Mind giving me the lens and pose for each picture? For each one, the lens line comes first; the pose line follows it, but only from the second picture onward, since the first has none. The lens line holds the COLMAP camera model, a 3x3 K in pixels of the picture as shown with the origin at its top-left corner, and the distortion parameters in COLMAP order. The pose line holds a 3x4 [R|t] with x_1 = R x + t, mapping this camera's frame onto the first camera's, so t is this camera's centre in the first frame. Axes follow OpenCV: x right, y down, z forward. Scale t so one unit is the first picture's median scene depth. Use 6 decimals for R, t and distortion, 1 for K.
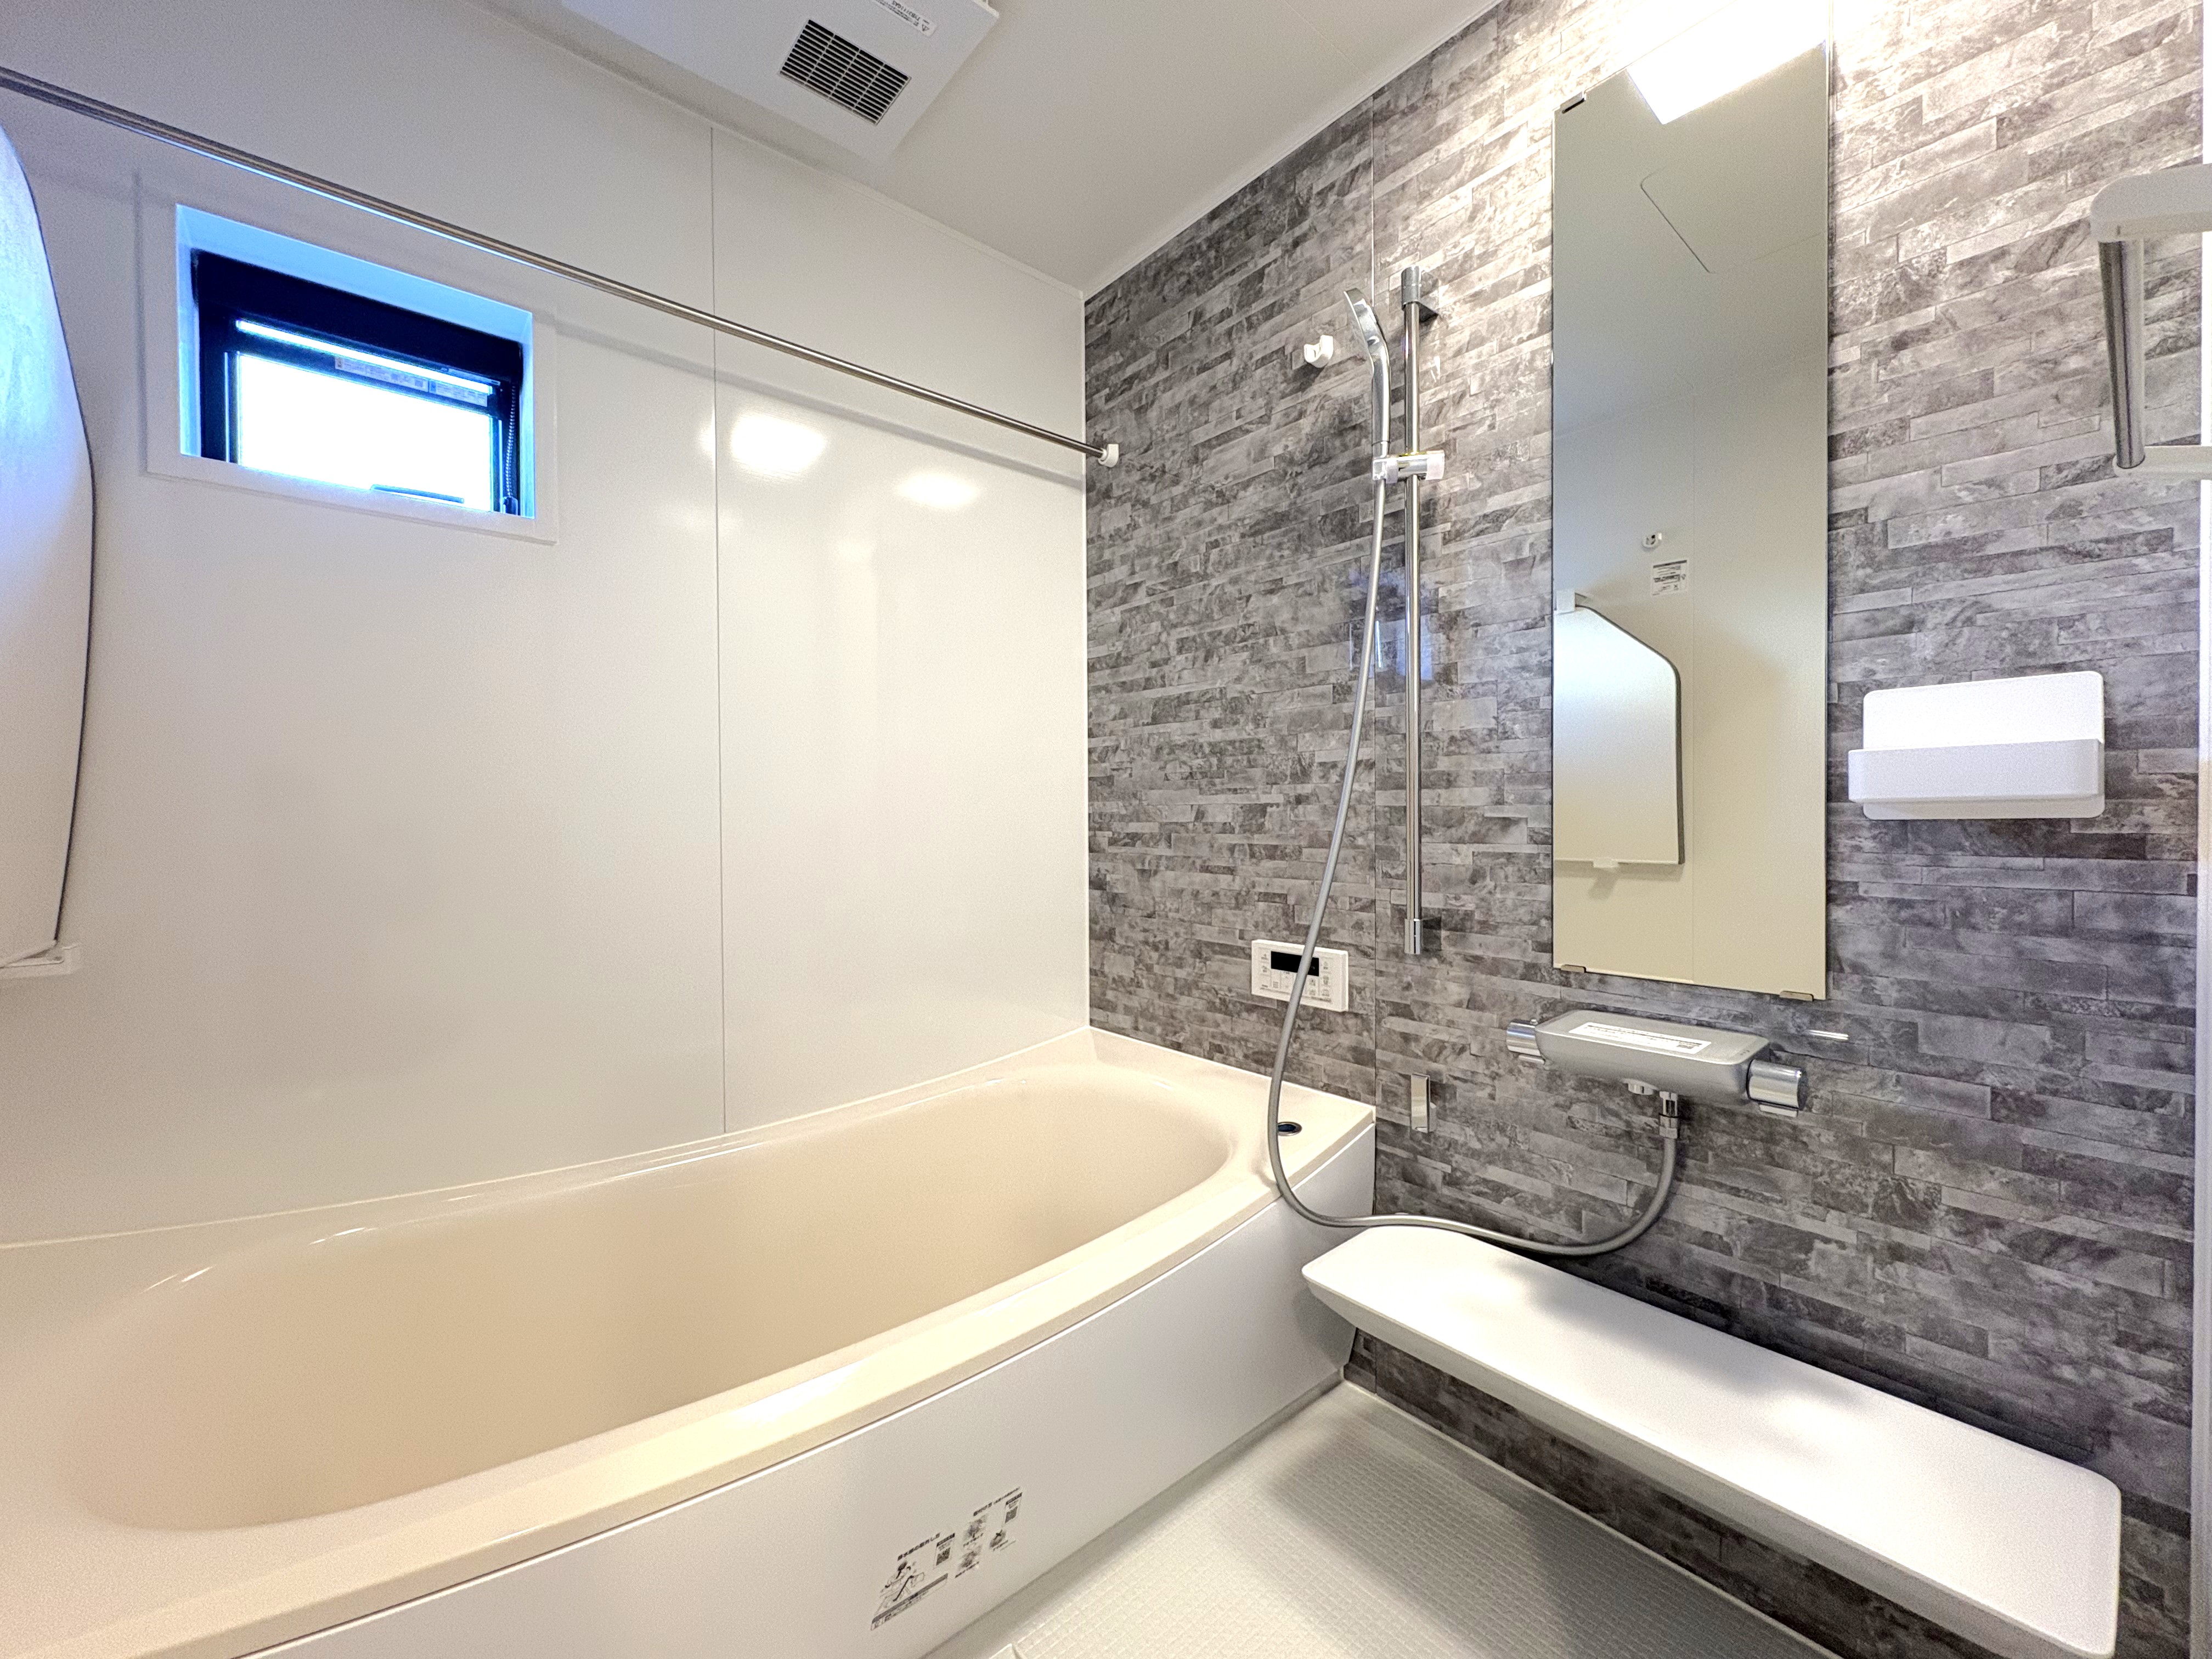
lens RADIAL K [[880.9, 0, 1106.6], [0, 880.9, 833.3], [0, 0, 1]] dist [-0.002188, 0.000818]
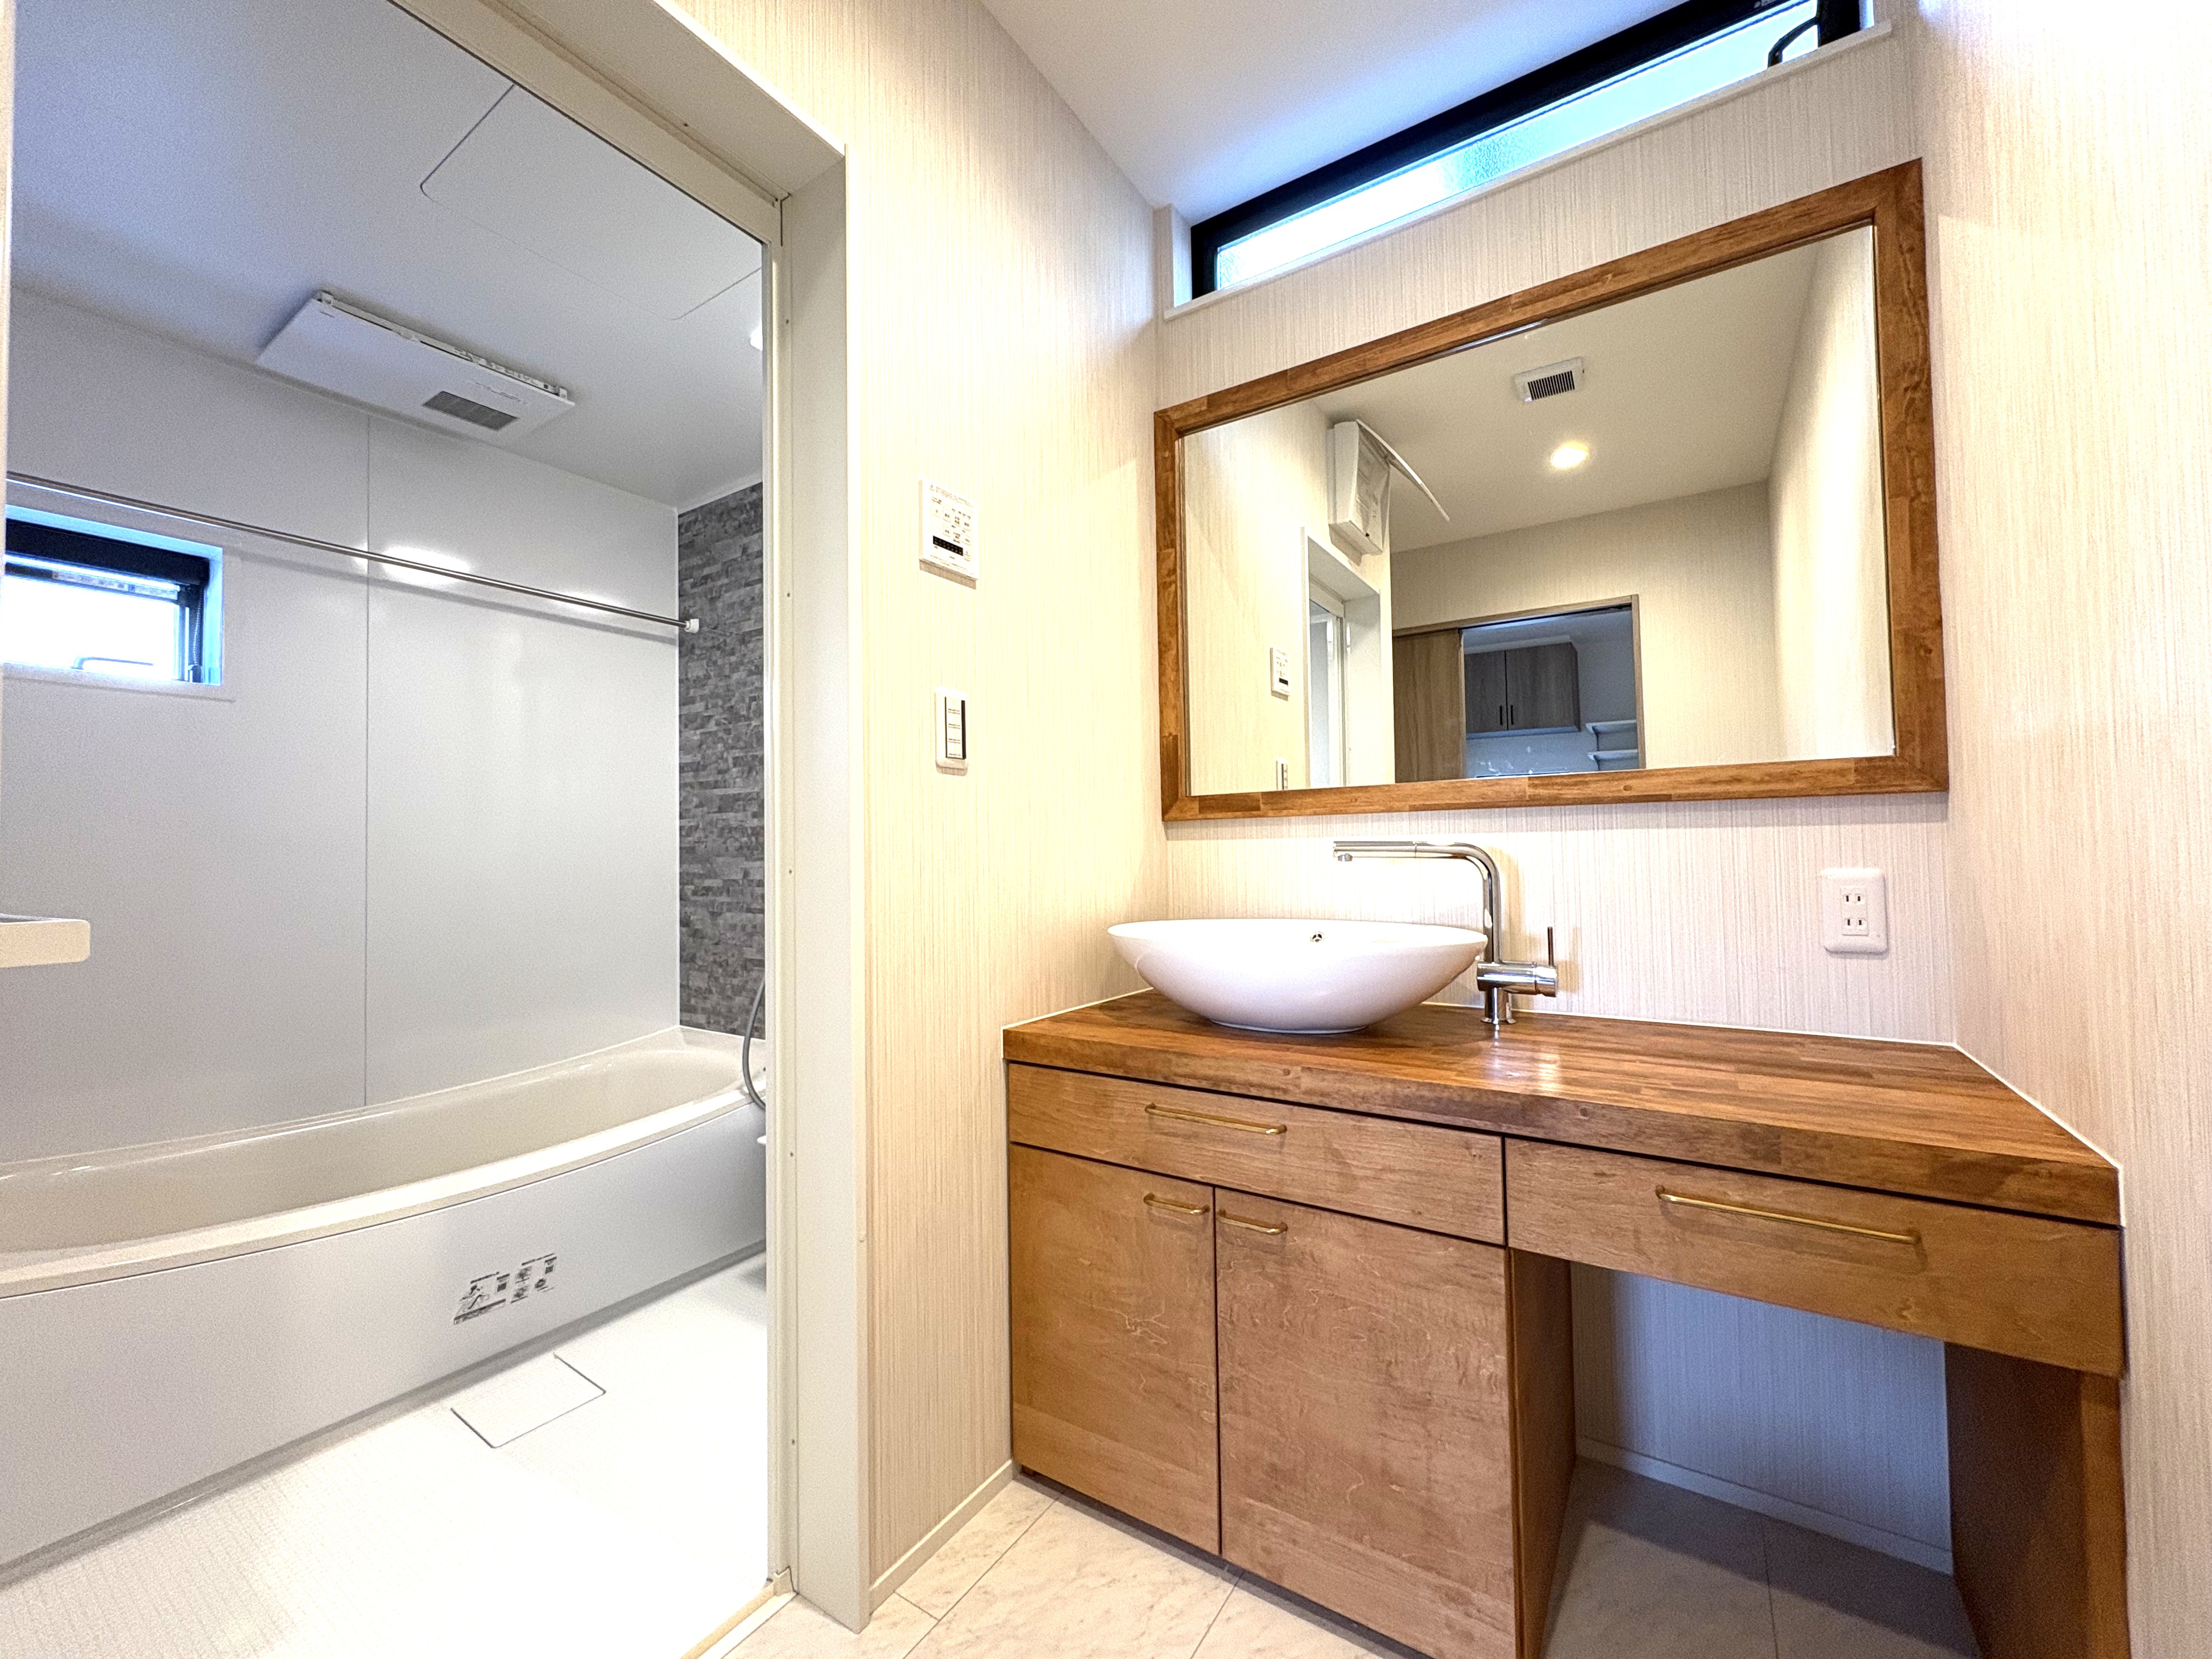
lens RADIAL K [[880.9, 0, 1104.8], [0, 880.9, 829.0], [0, 0, 1]] dist [-0.002188, 0.000818]
pose [[0.959356, -0.002453, 0.282188, 0.259825], [0.015720, 0.998874, -0.044762, -0.020780], [-0.281760, 0.047379, 0.958314, -0.599414]]
